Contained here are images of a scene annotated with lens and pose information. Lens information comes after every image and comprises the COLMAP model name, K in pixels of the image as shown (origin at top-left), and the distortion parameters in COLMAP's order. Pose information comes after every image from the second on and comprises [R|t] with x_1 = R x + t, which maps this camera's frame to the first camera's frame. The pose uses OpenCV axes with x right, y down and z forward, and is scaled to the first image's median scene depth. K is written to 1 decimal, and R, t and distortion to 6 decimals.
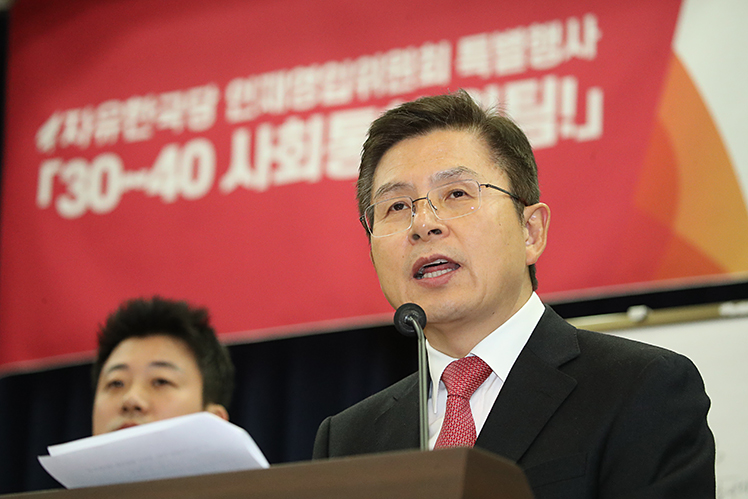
lens RADIAL K [[2948.9, 0, 374.0], [0, 2948.9, 249.5], [0, 0, 1]] dist [0.045652, 1.408290]
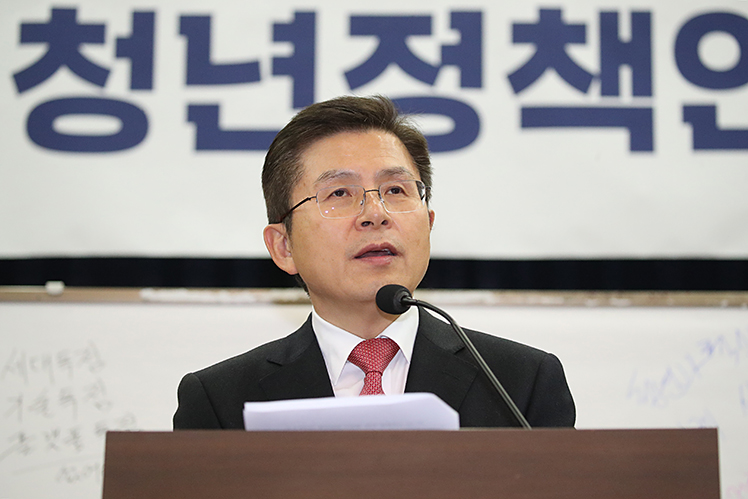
lens RADIAL K [[2948.9, 0, 374.0], [0, 2948.9, 249.5], [0, 0, 1]] dist [0.045652, 1.408290]
pose [[0.852139, 0.118516, 0.509718, -0.261463], [-0.121243, 0.992228, -0.028014, 0.017857], [-0.509076, -0.037928, 0.859885, 0.038051]]
